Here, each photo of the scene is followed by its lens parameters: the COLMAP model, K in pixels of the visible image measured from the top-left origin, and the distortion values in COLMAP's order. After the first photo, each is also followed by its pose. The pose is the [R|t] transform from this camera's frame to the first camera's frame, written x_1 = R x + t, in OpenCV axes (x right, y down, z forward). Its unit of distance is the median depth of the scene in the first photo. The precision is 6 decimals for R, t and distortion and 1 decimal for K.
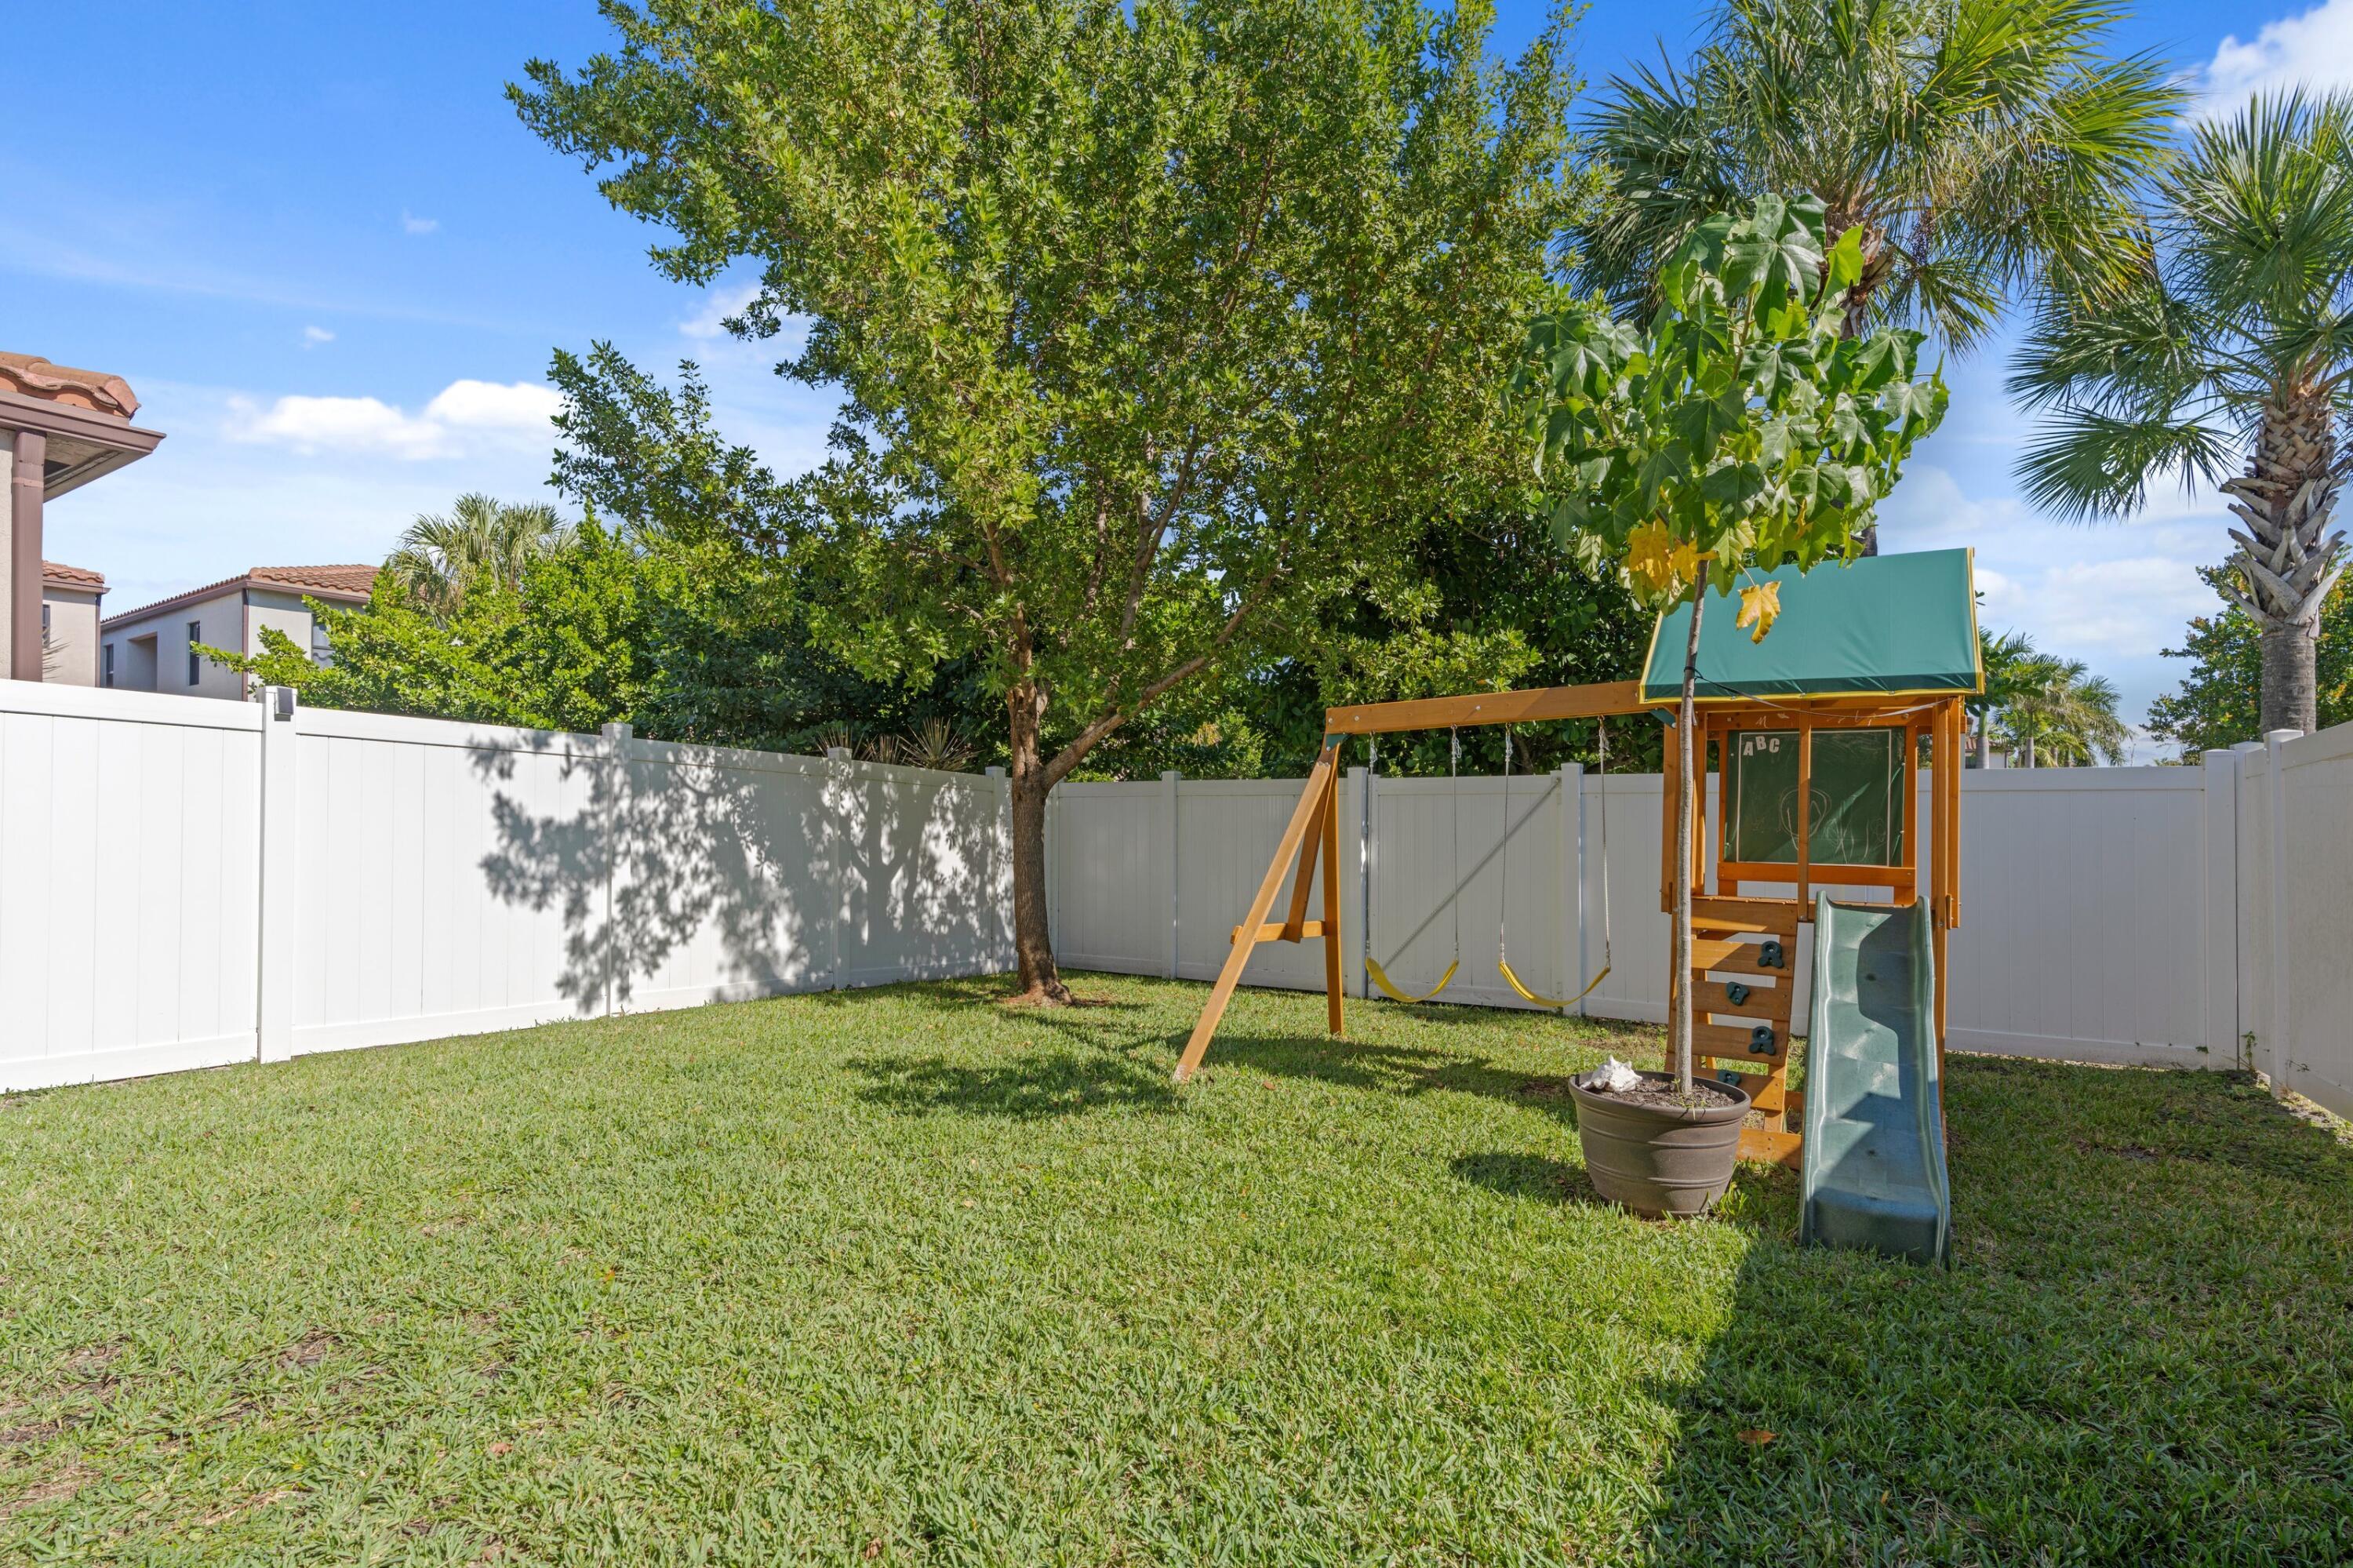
lens RADIAL K [[1062.5, 0, 1179.2], [0, 1062.5, 822.7], [0, 0, 1]] dist [-0.003383, -0.001018]
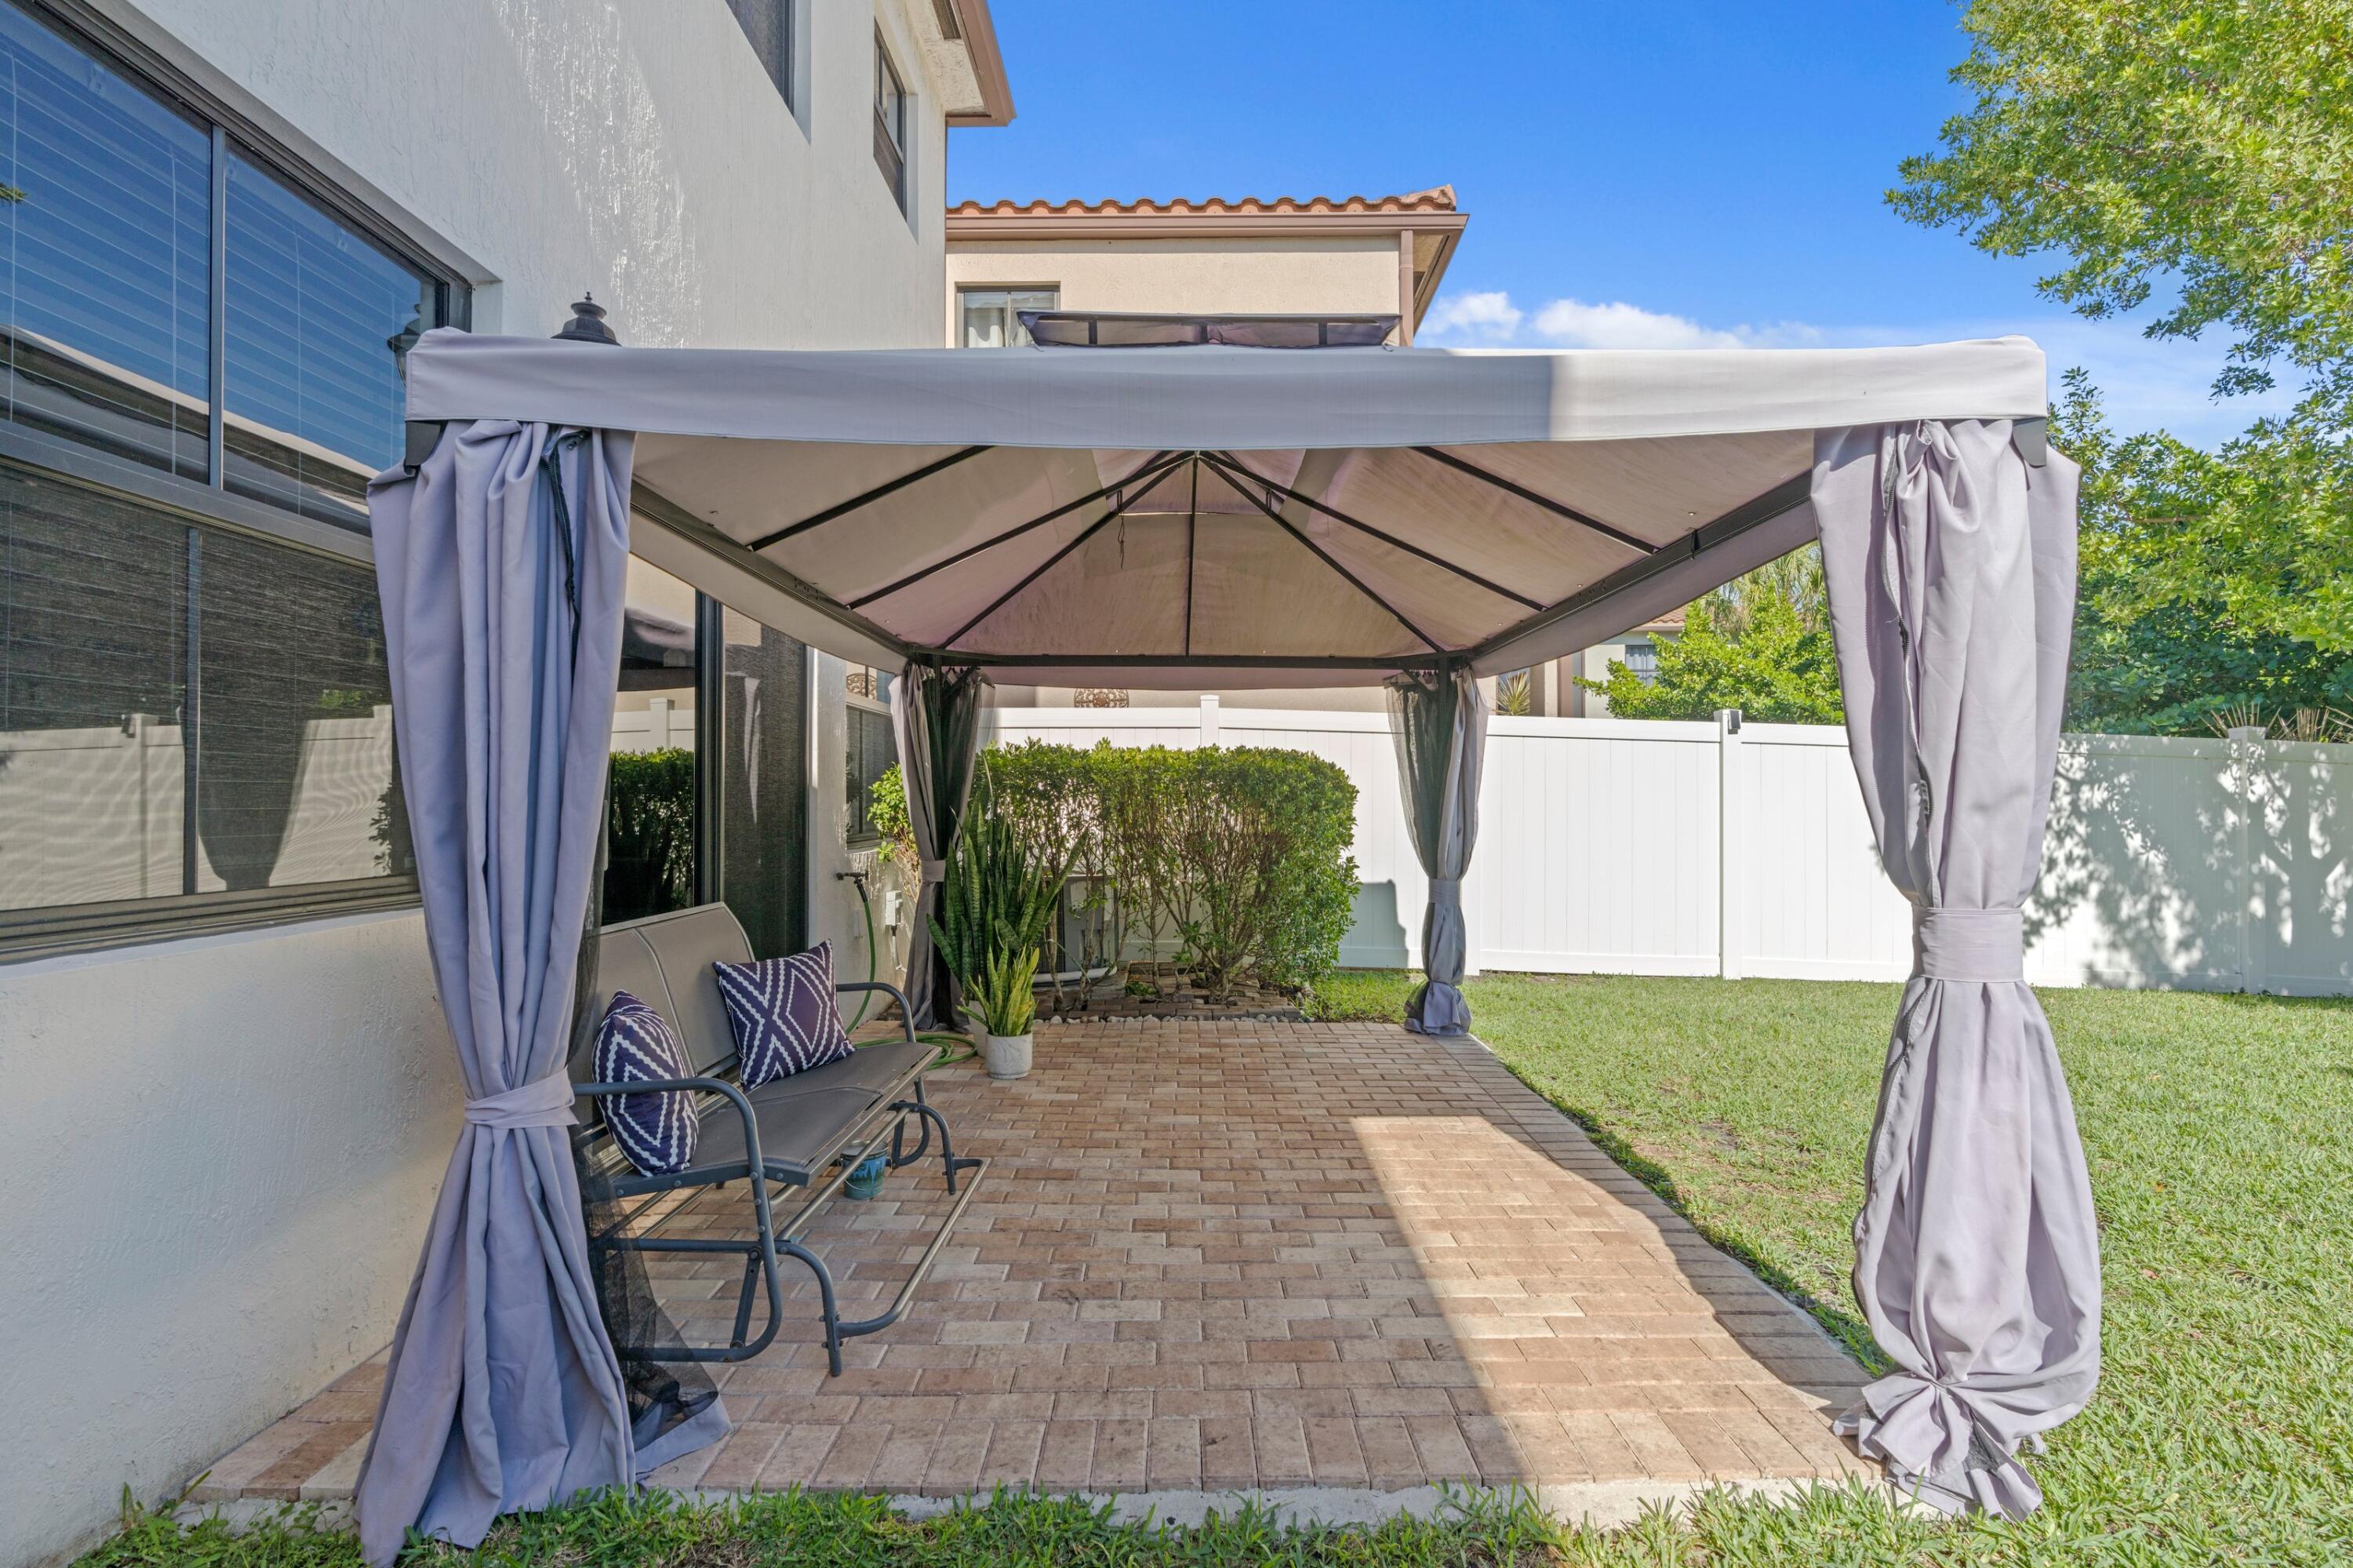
lens RADIAL K [[1010.4, 0, 1169.3], [0, 1010.4, 805.5], [0, 0, 1]] dist [0.000038, -0.007093]
pose [[0.509875, -0.001649, -0.860247, -0.060626], [0.000414, 0.999999, -0.001672, -0.003046], [0.860248, 0.000496, 0.509875, -0.248207]]
